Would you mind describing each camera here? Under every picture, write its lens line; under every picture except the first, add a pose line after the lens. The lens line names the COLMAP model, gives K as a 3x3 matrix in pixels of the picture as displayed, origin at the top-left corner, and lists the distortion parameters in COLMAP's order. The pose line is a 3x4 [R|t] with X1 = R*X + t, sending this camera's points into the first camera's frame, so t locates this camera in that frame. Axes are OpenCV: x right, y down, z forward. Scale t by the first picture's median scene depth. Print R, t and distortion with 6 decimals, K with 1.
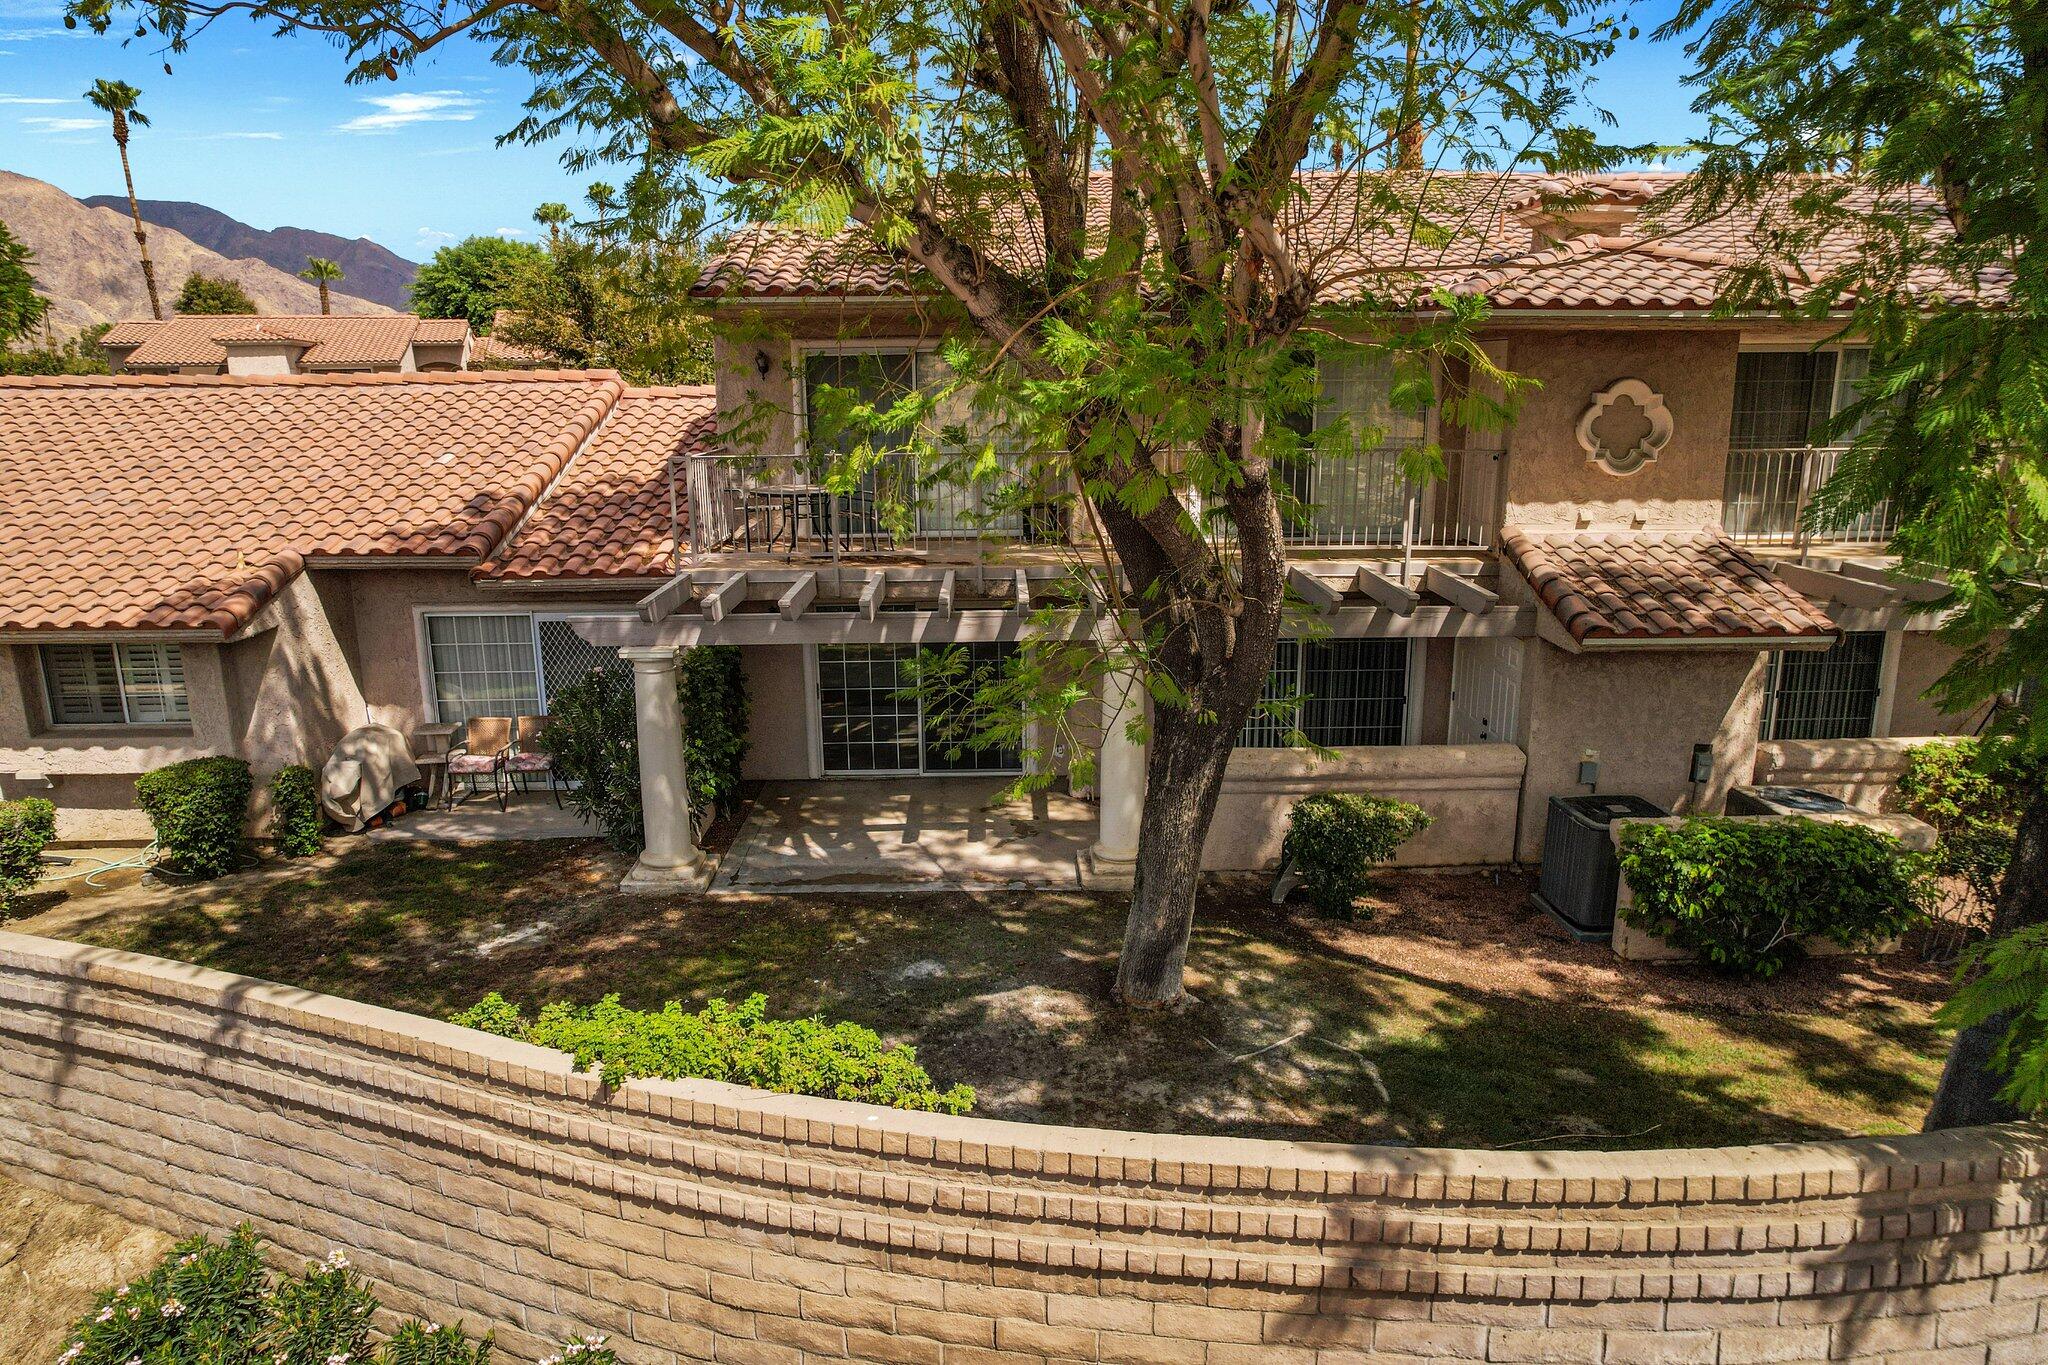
lens RADIAL K [[1322.1, 0, 1021.4], [0, 1322.1, 679.4], [0, 0, 1]] dist [-0.073118, 0.062291]
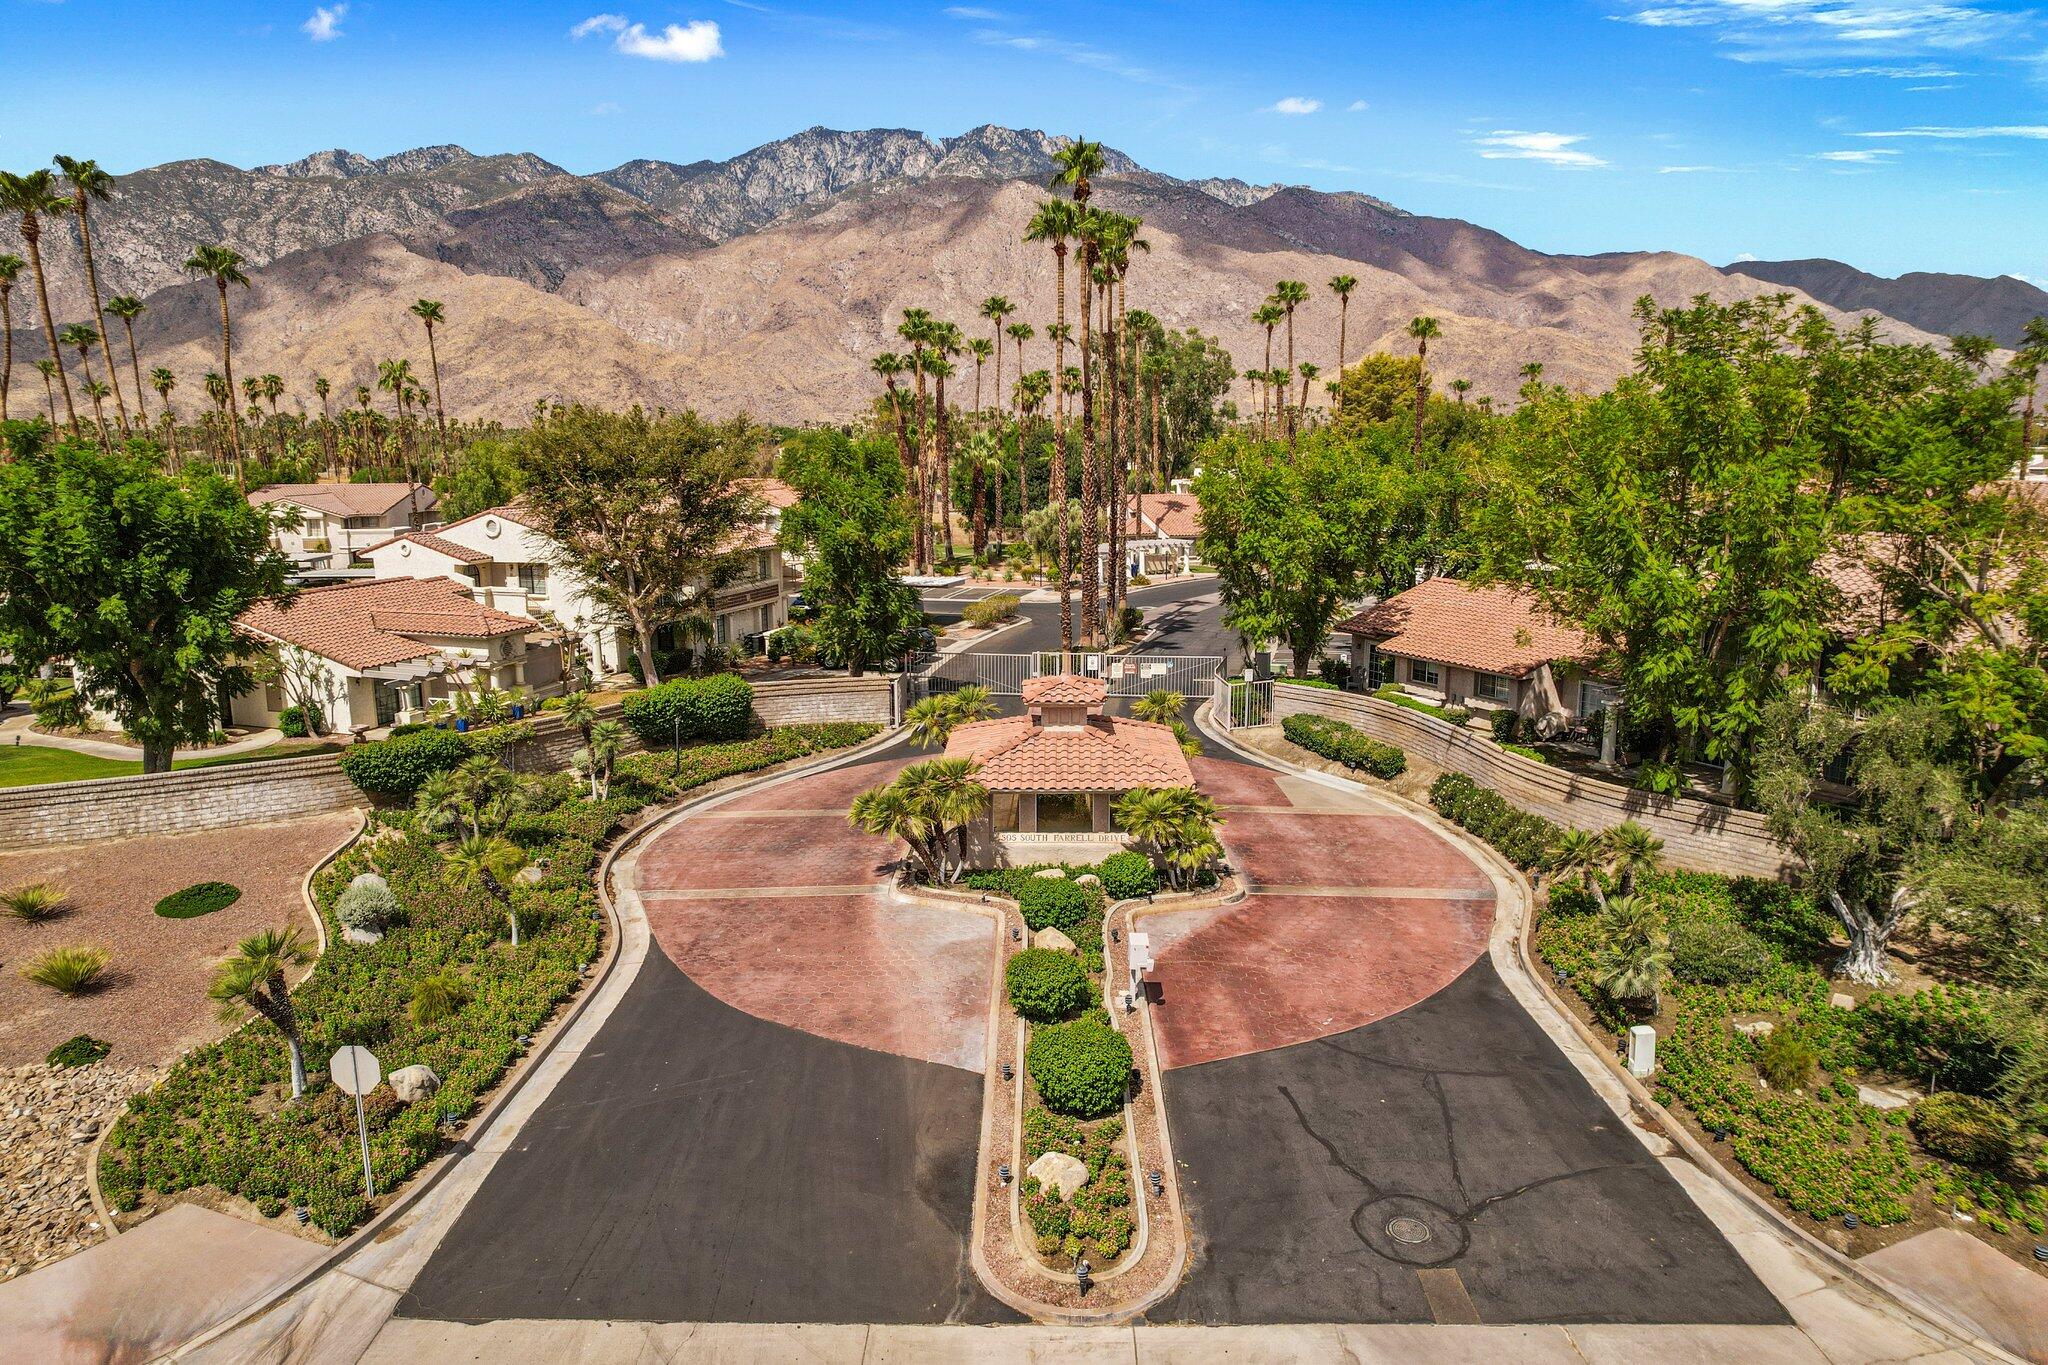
lens RADIAL K [[1322.1, 0, 1021.4], [0, 1322.1, 679.4], [0, 0, 1]] dist [-0.073118, 0.062291]
pose [[0.472221, 0.167671, -0.865386, 1.911377], [-0.201602, 0.976265, 0.079145, -0.039312], [0.858116, 0.137090, 0.494816, -2.024588]]
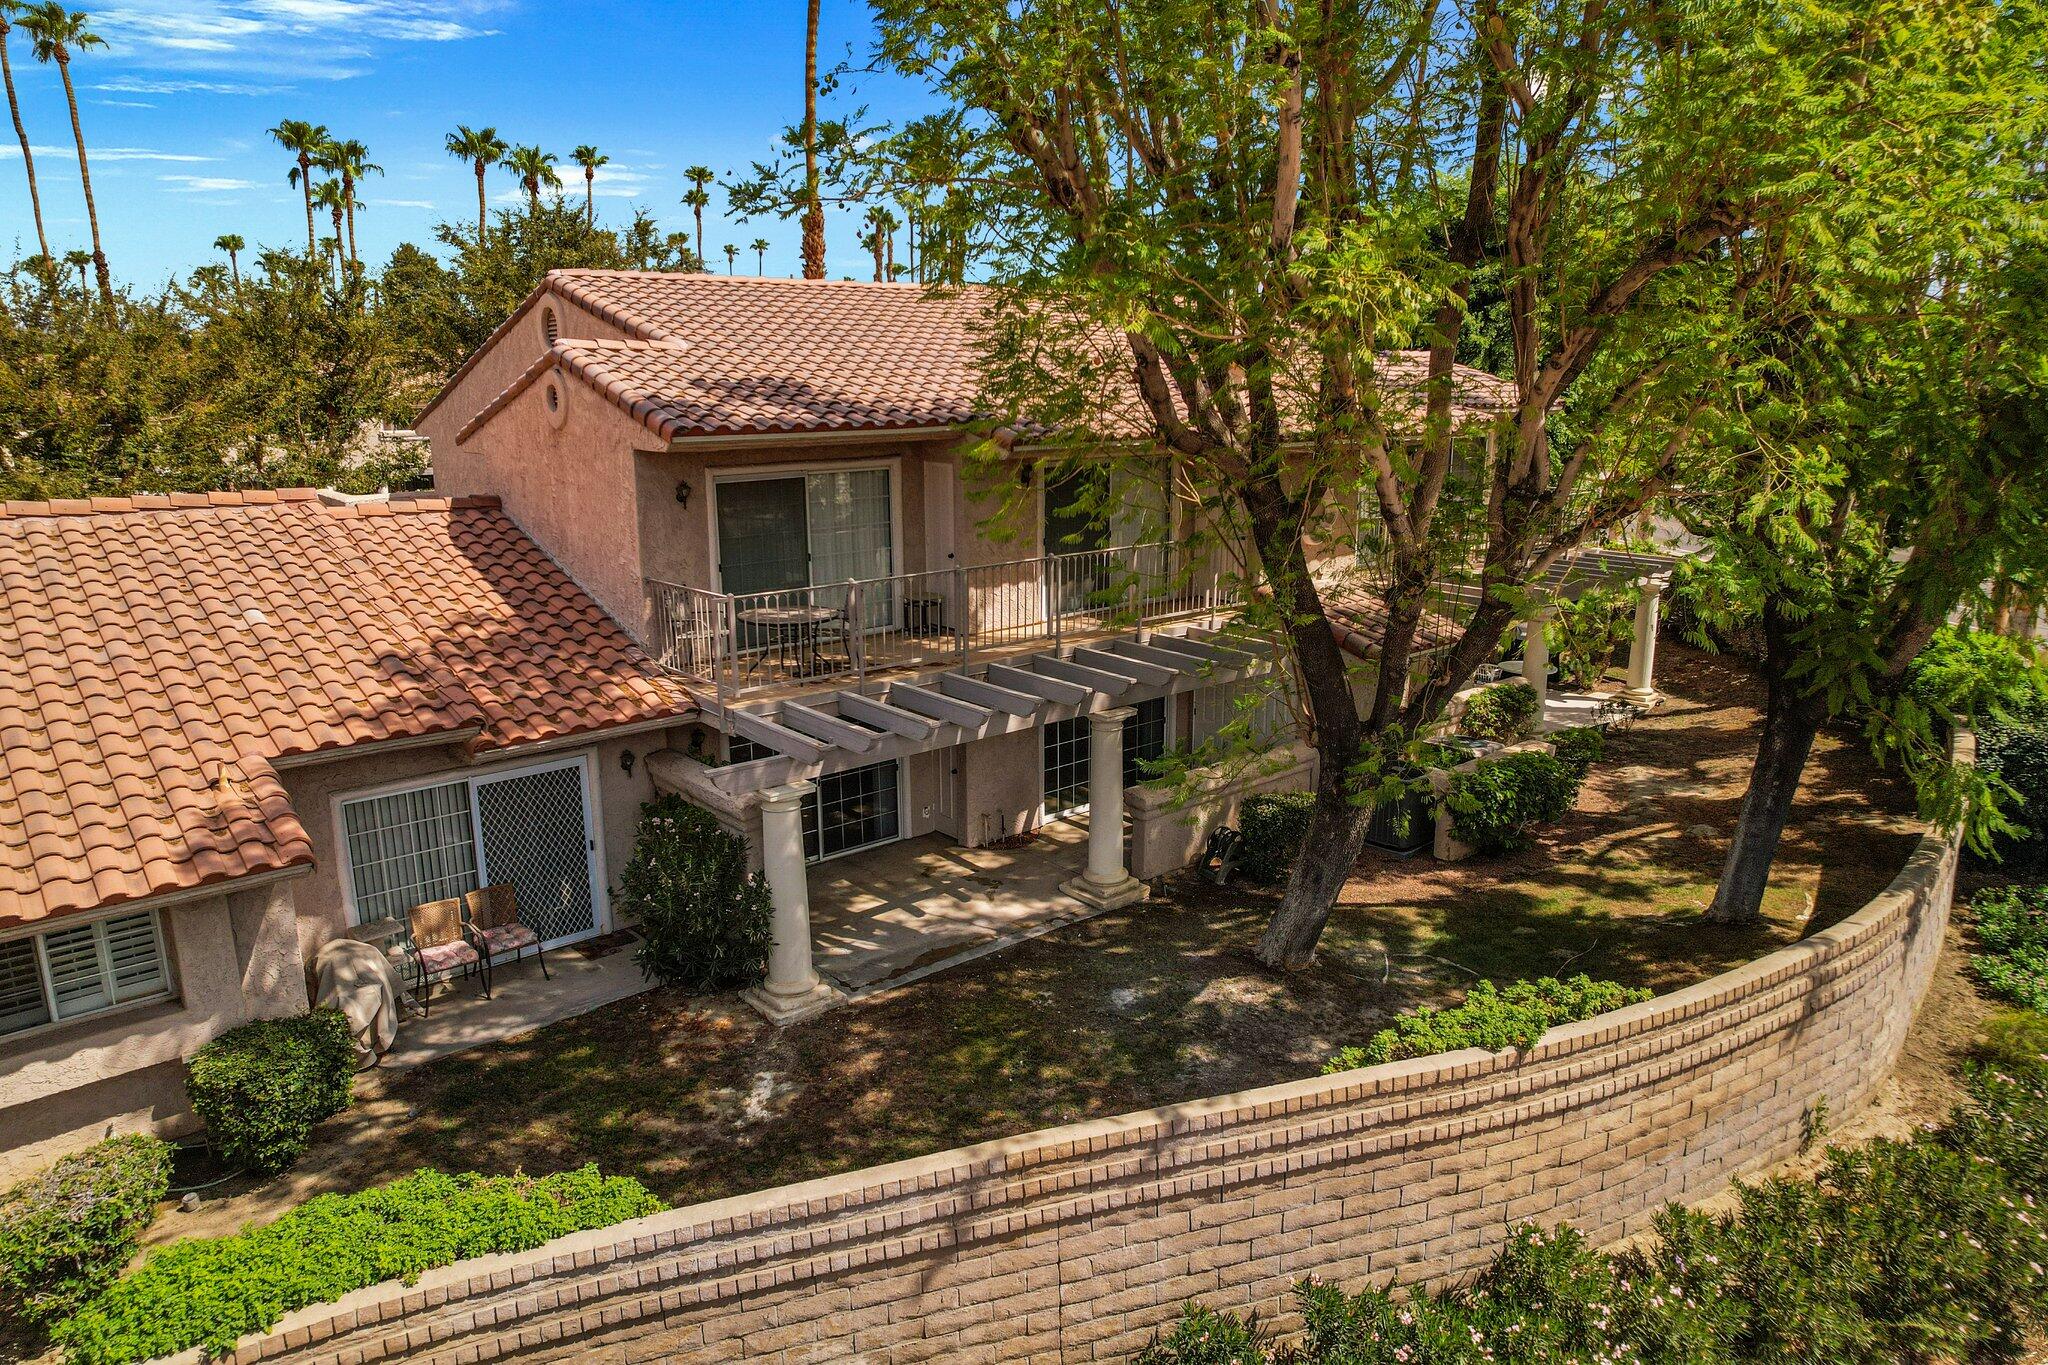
lens RADIAL K [[1322.1, 0, 1021.4], [0, 1322.1, 679.4], [0, 0, 1]] dist [-0.073118, 0.062291]
pose [[0.768931, -0.139027, 0.624033, -0.729331], [0.140722, 0.988936, 0.046925, -0.122923], [-0.623653, 0.051733, 0.779988, 0.060912]]
